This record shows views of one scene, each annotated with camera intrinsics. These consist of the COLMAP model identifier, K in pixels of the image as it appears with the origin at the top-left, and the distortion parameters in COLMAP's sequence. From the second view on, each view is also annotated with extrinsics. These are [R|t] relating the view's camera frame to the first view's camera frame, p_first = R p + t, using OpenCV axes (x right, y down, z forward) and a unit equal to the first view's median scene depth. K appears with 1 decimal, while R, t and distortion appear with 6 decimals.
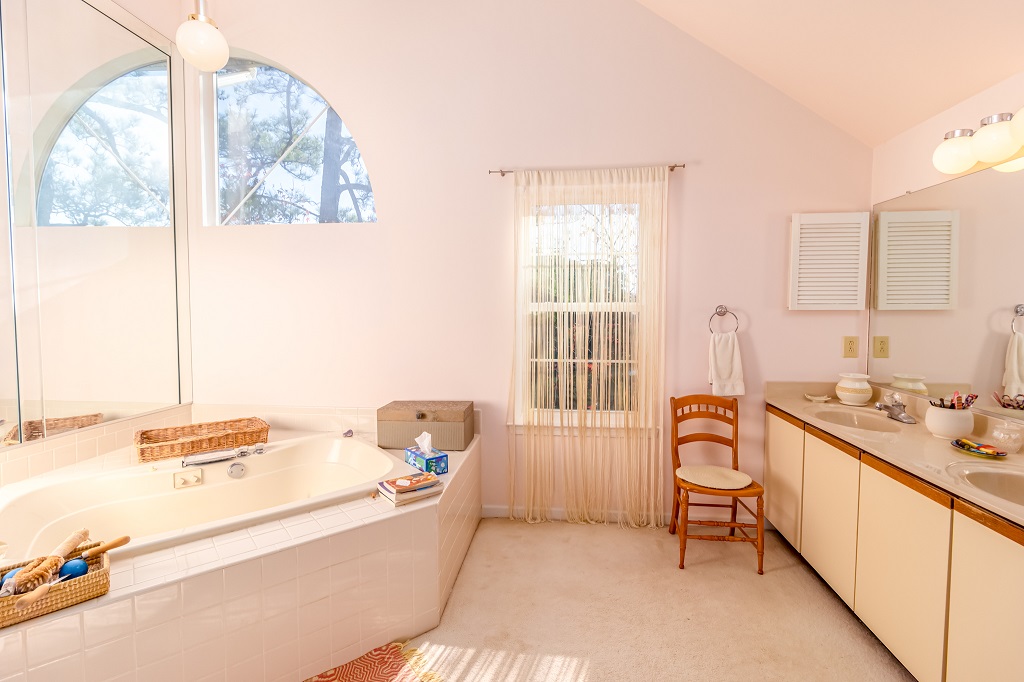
lens RADIAL K [[473.0, 0, 518.8], [0, 473.0, 331.1], [0, 0, 1]] dist [-0.000923, 0.000446]
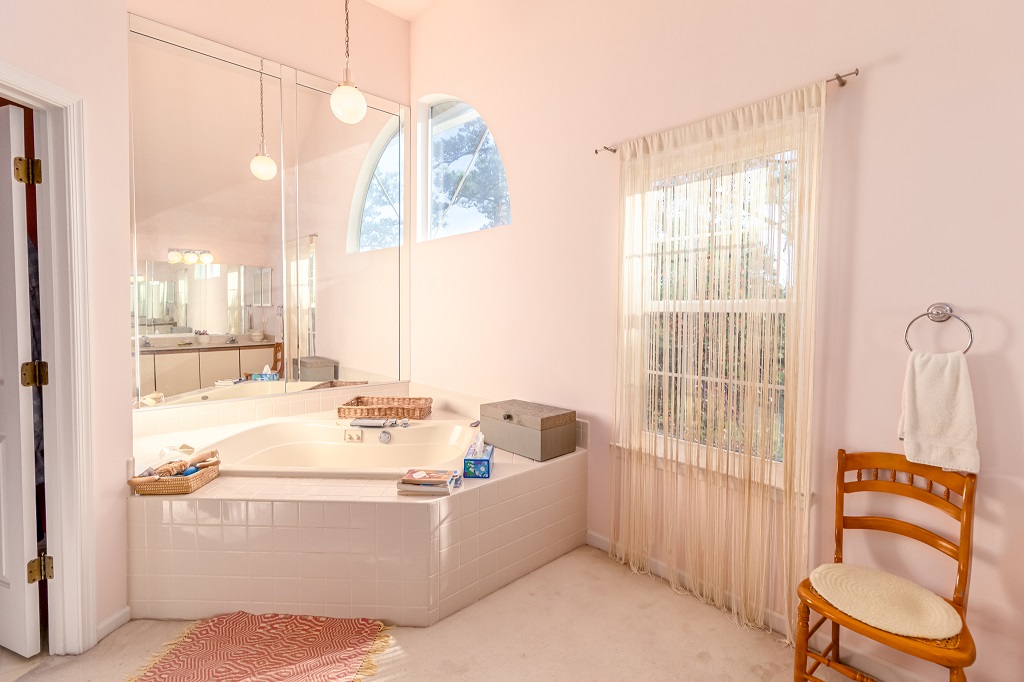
lens RADIAL K [[468.4, 0, 518.9], [0, 468.4, 330.7], [0, 0, 1]] dist [-0.007545, 0.000517]
pose [[0.757549, 0.034751, -0.651852, 0.421366], [-0.038717, 0.999216, 0.008274, -0.007280], [0.651629, 0.018970, 0.758301, 0.266534]]
